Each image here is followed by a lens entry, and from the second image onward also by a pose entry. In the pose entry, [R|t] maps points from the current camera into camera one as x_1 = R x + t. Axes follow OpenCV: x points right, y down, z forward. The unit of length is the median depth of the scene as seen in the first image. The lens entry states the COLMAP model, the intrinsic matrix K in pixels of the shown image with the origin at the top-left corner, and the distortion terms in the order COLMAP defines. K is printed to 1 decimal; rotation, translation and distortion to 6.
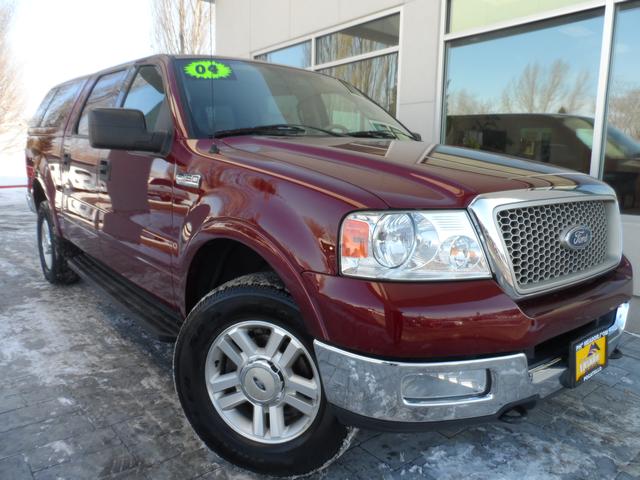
lens RADIAL K [[511.5, 0, 320.0], [0, 511.5, 240.0], [0, 0, 1]] dist [-0.003850, -0.001659]
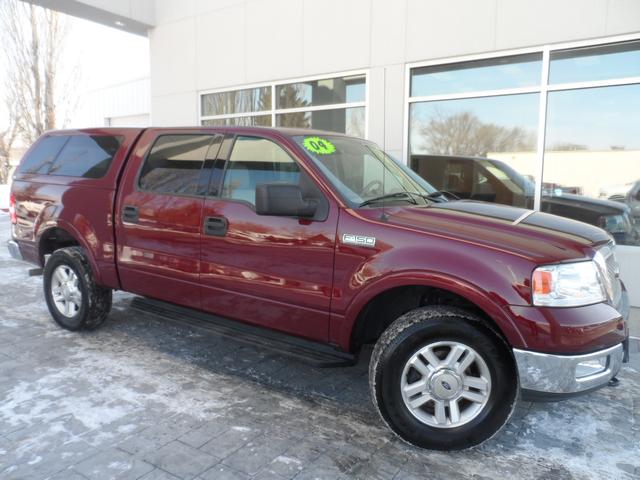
lens RADIAL K [[522.6, 0, 320.0], [0, 522.6, 240.0], [0, 0, 1]] dist [0.006232, 0.003282]
pose [[0.947246, -0.042584, 0.317665, -0.840977], [0.050557, 0.998578, -0.016894, -0.109216], [-0.316494, 0.032063, 0.948052, -0.263963]]
